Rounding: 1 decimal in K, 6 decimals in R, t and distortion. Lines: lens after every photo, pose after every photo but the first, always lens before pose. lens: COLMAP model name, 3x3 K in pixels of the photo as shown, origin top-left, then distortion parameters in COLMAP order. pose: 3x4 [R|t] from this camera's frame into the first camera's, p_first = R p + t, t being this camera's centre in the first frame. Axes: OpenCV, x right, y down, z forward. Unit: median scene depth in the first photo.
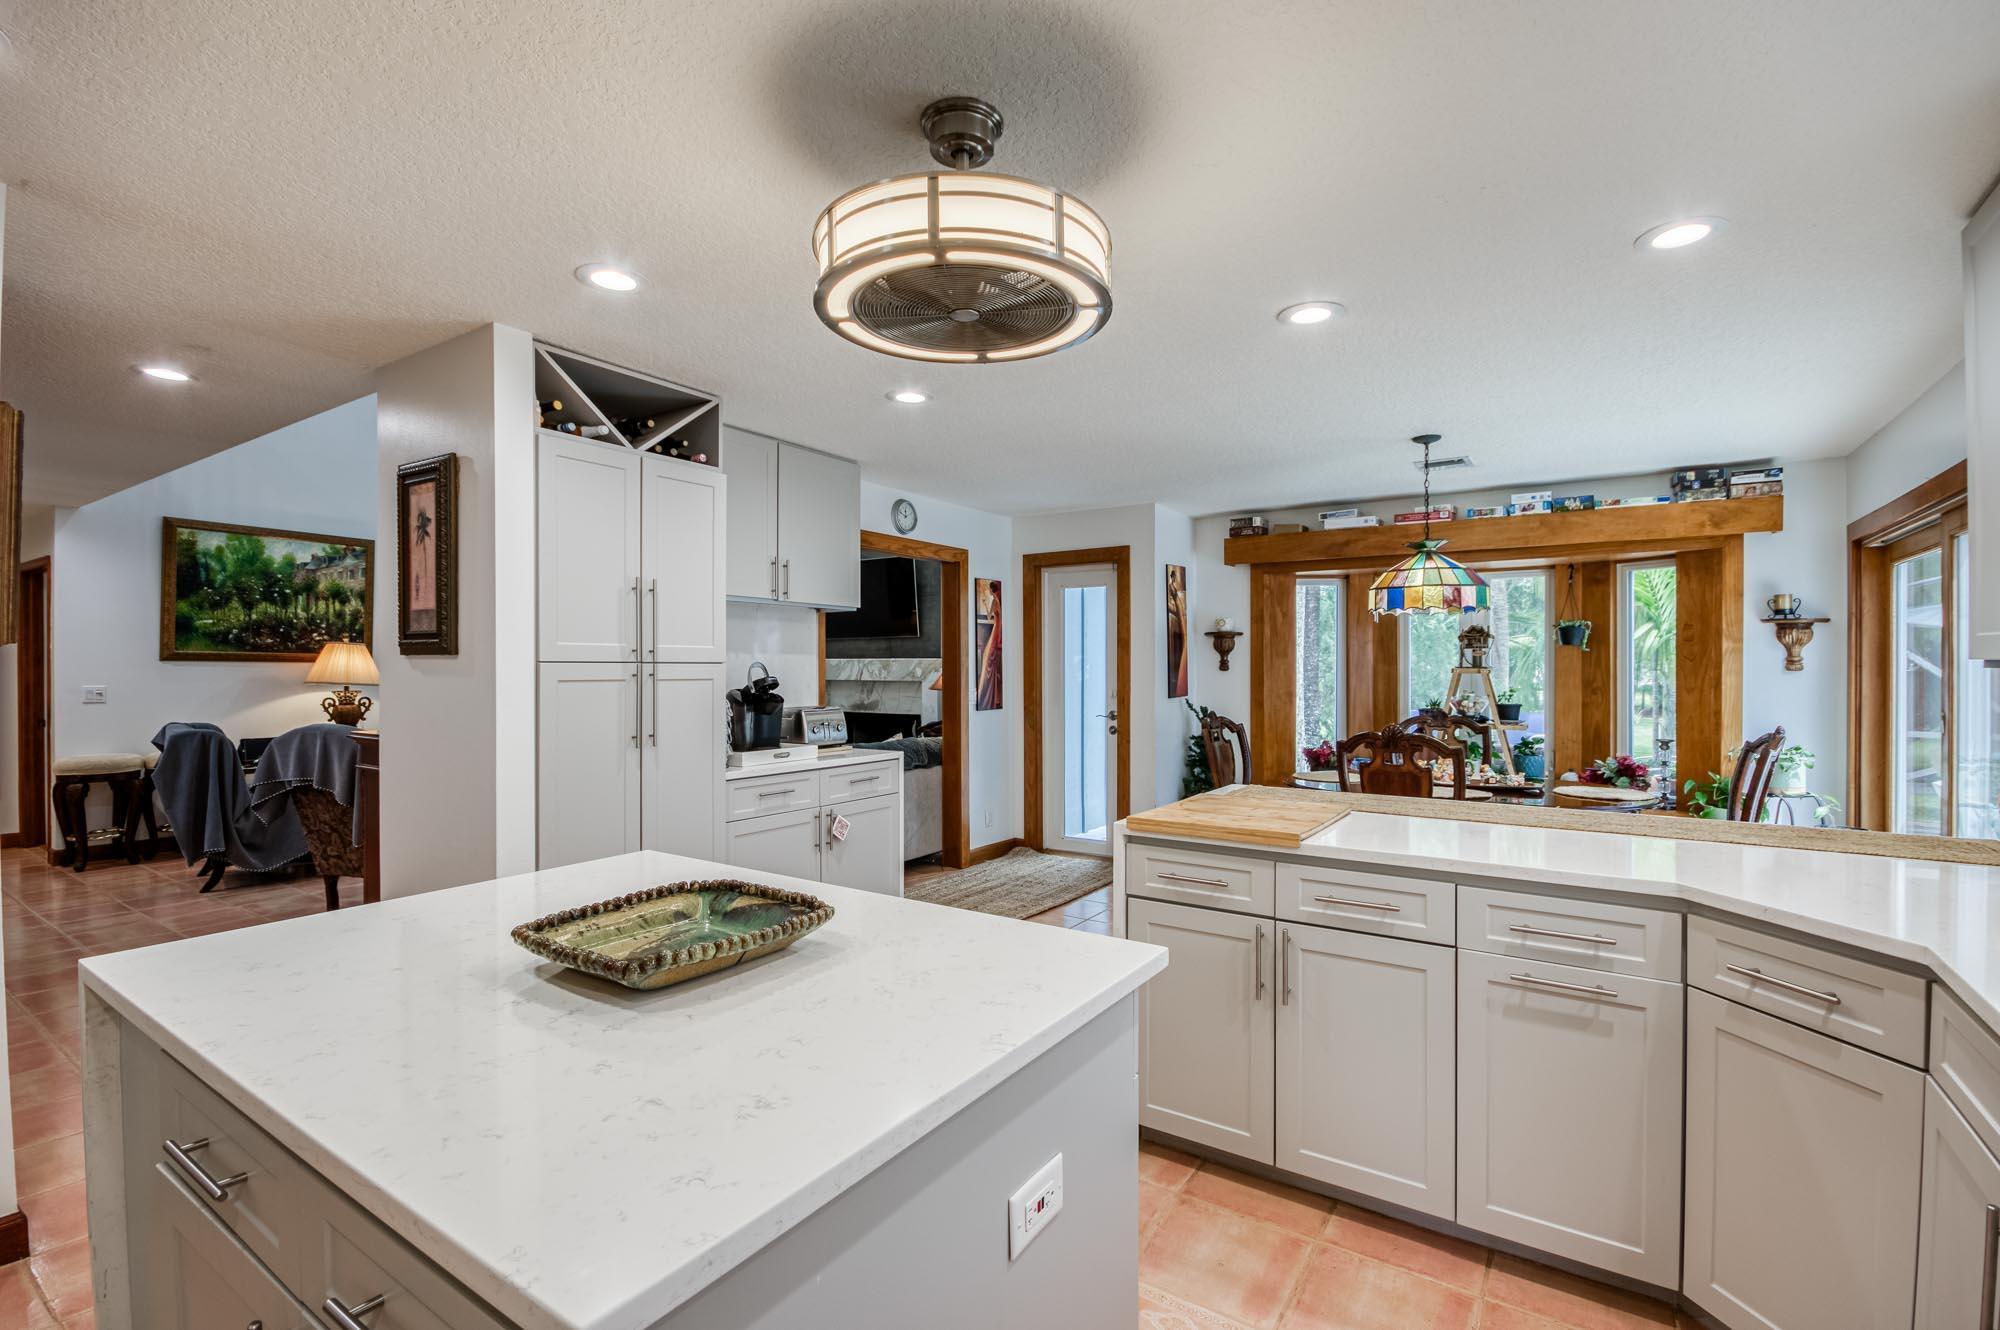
lens RADIAL K [[883.9, 0, 985.5], [0, 883.9, 668.8], [0, 0, 1]] dist [-0.003932, -0.002699]
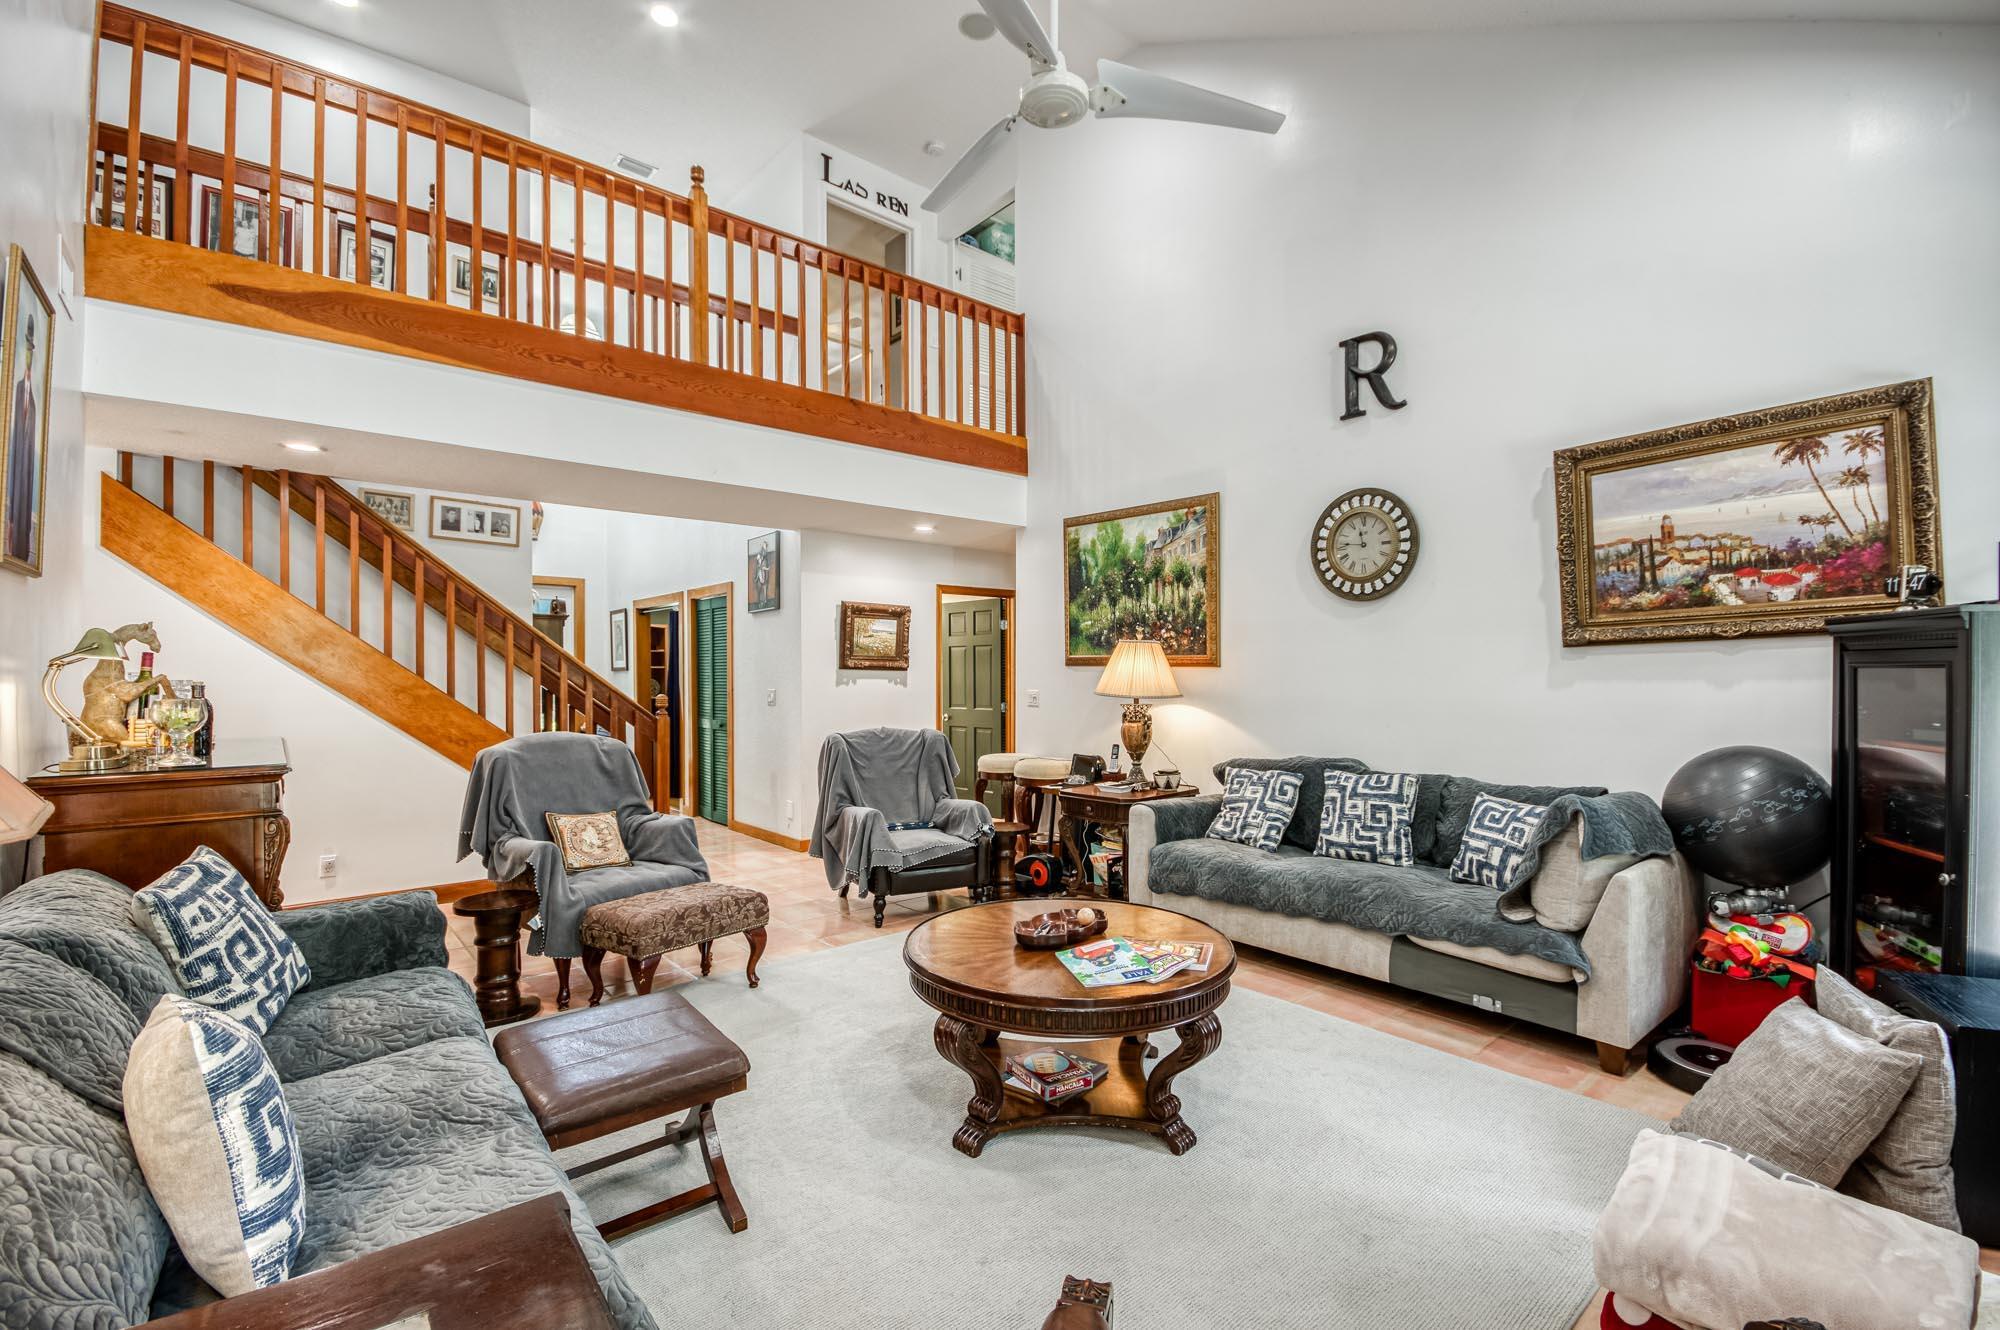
lens RADIAL K [[883.9, 0, 1000.8], [0, 883.9, 663.4], [0, 0, 1]] dist [-0.003932, -0.002699]
pose [[-0.267415, -0.006647, -0.963558, 0.030285], [-0.000997, 0.999978, -0.006622, -0.005289], [0.963581, -0.000810, -0.267416, 1.107517]]
